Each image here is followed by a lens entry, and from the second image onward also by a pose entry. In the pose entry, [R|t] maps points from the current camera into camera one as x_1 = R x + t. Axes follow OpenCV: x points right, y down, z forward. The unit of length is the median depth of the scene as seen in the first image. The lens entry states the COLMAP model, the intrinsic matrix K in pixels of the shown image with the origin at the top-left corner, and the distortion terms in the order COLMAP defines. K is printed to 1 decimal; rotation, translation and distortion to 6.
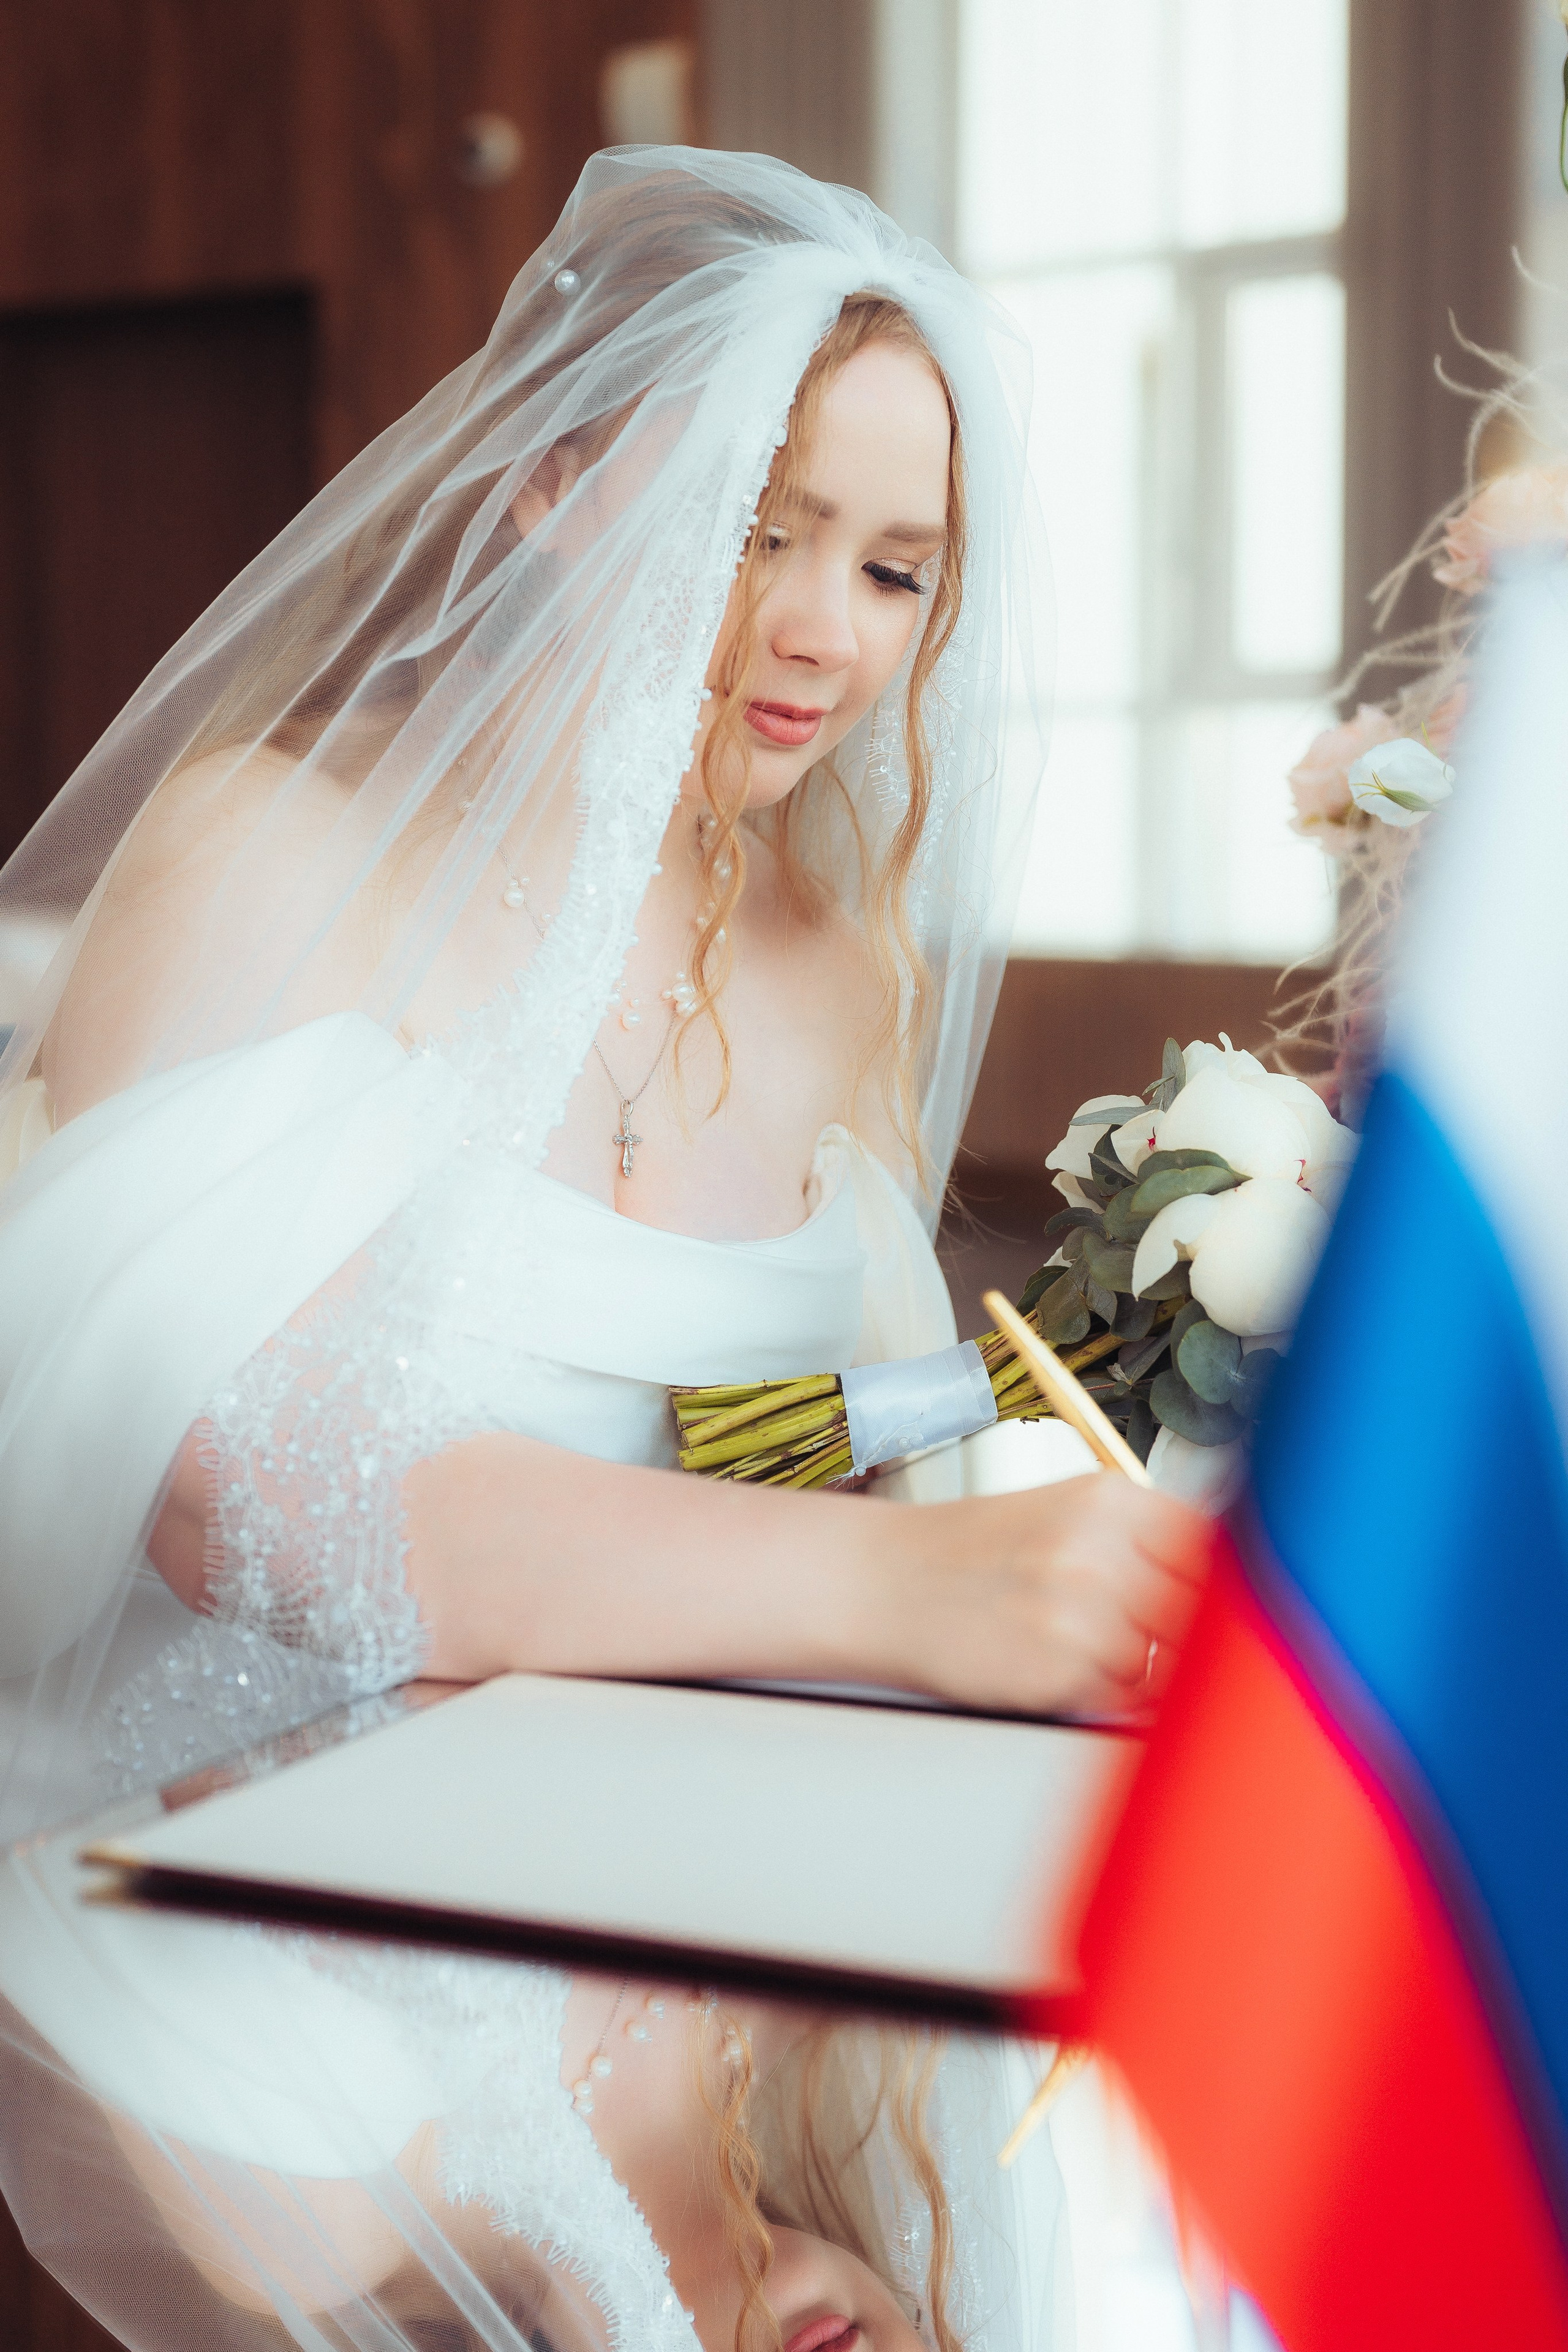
lens RADIAL K [[3393.4, 0, 926.6], [0, 3393.4, 1175.1], [0, 0, 1]] dist [0.018395, -0.032008]
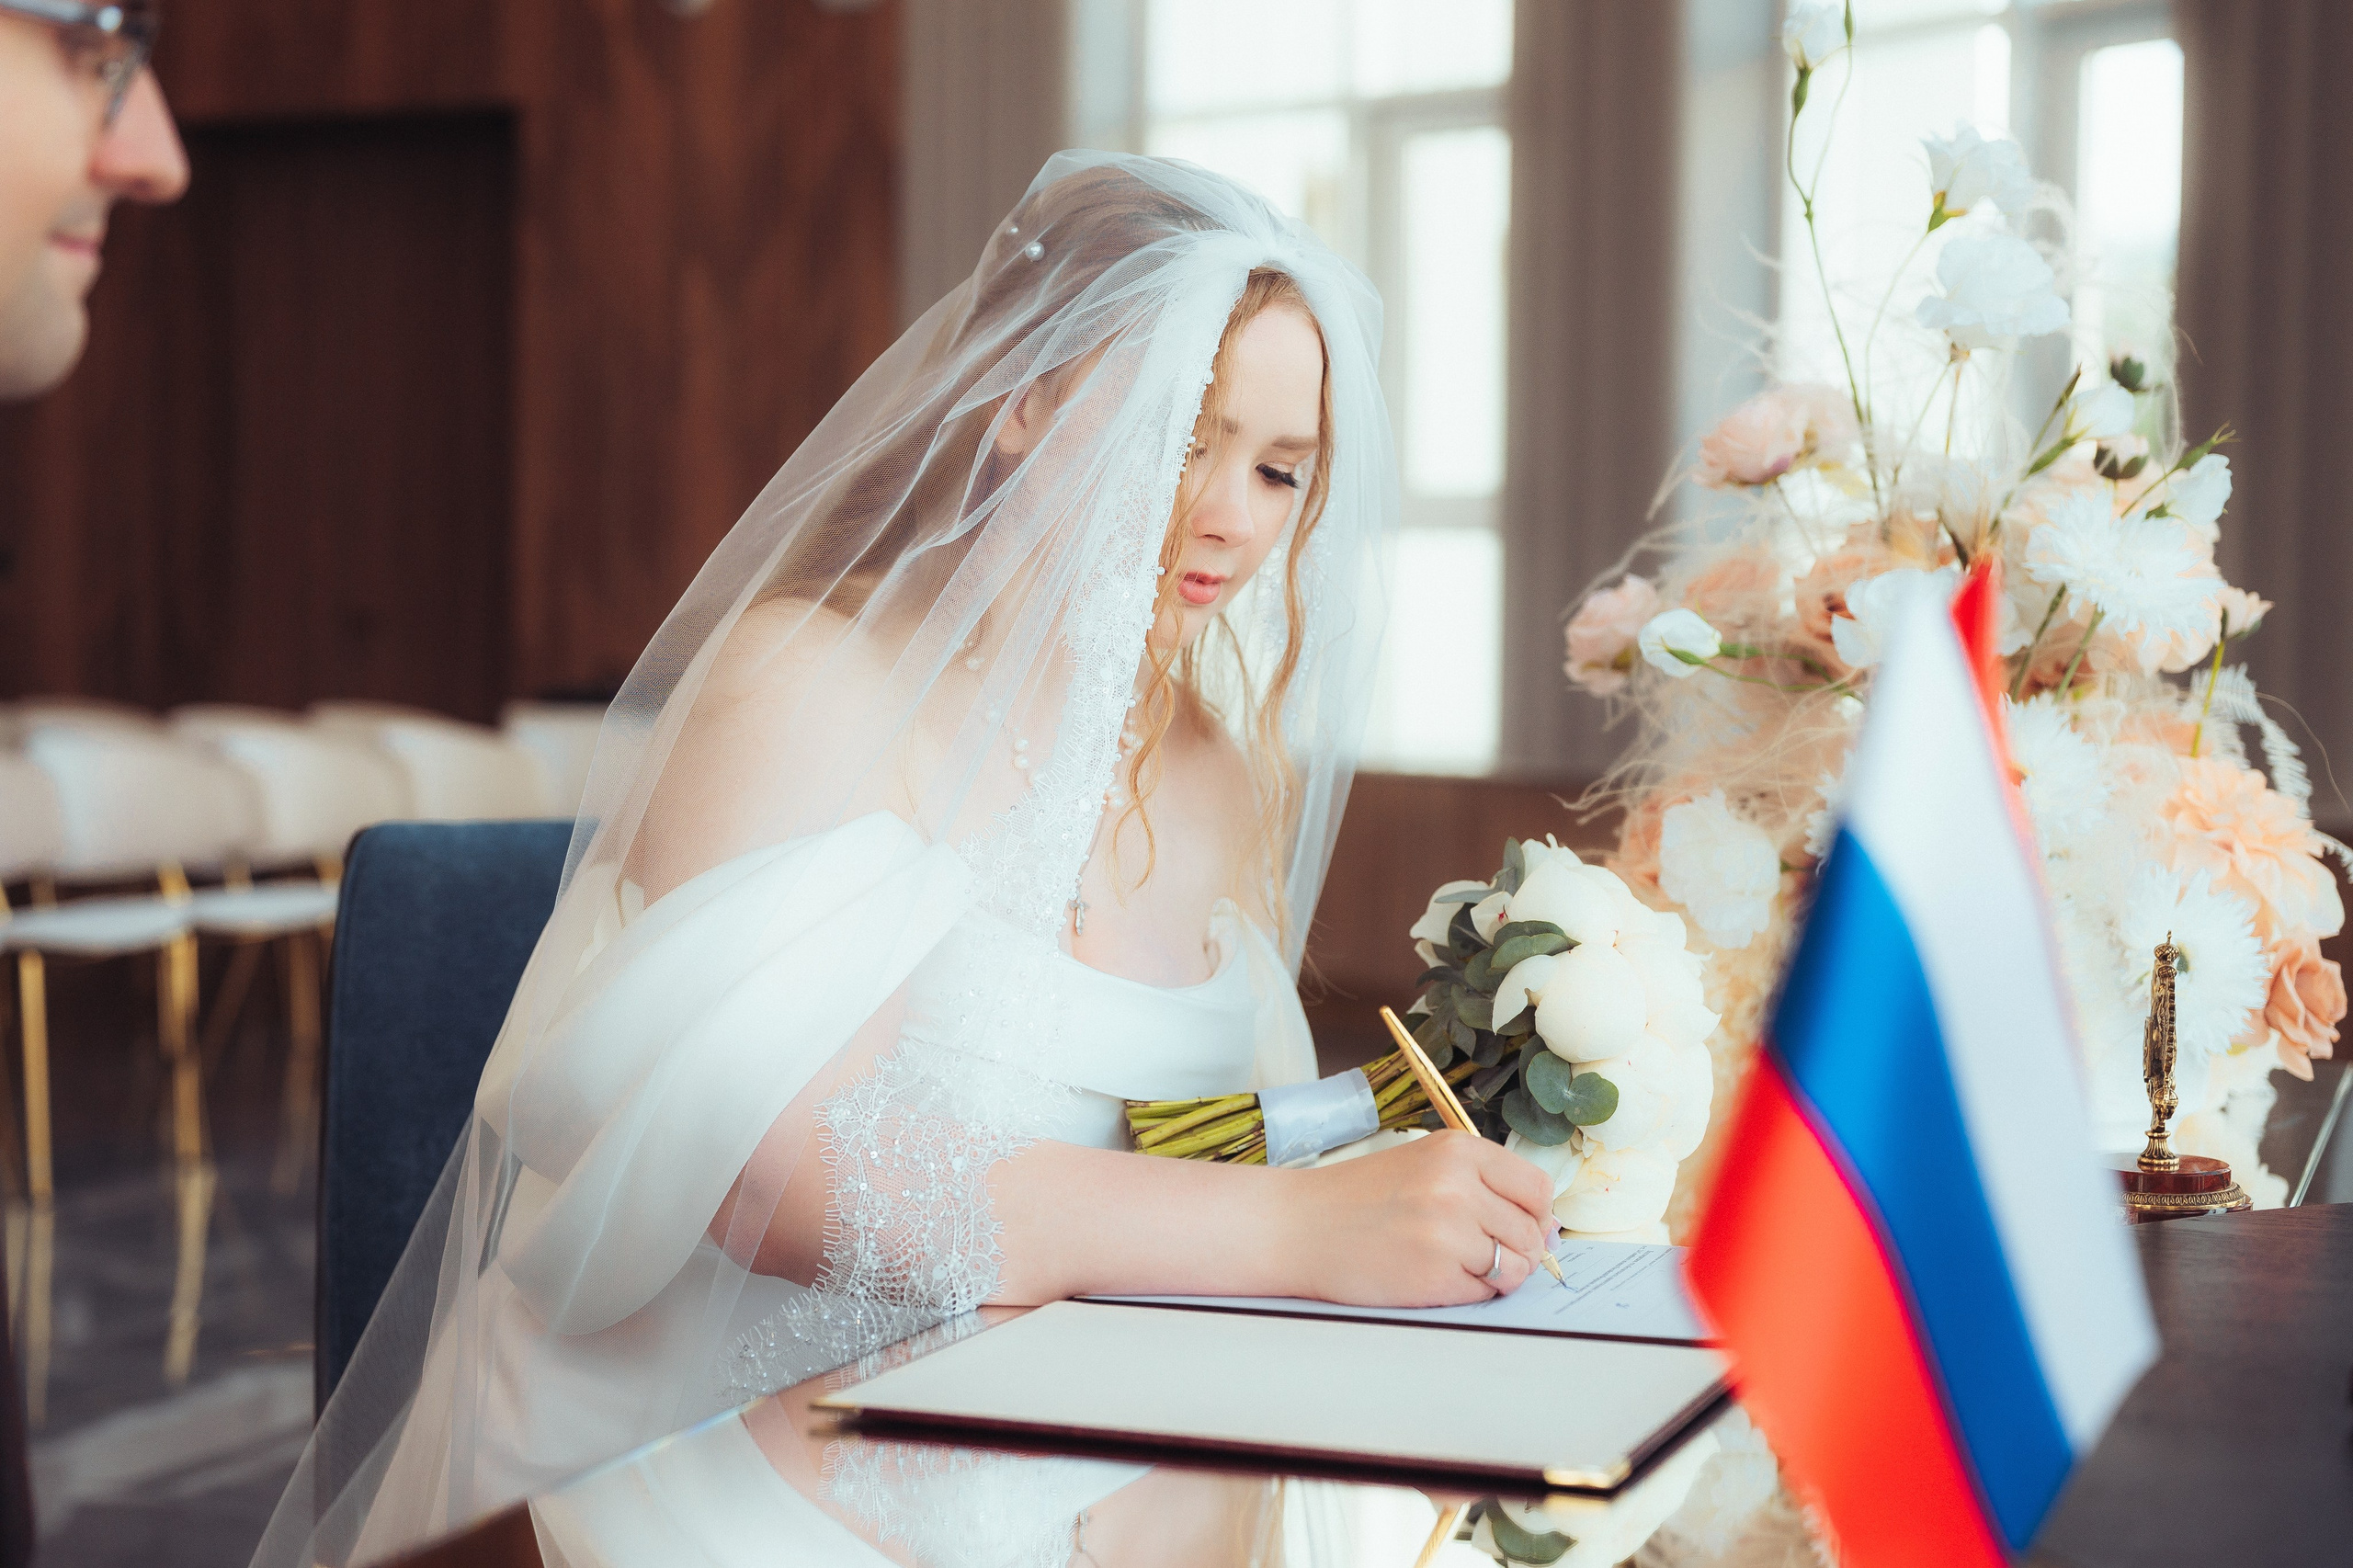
lens RADIAL K [[3394.8, 0, 1183.5], [0, 3394.8, 601.9], [0, 0, 1]] dist [0.018395, -0.032008]
pose [[0.999299, 0.014583, 0.034486, -0.101562], [-0.010704, 0.993864, -0.110089, 0.015200], [-0.035880, 0.109643, 0.993323, -0.313061]]
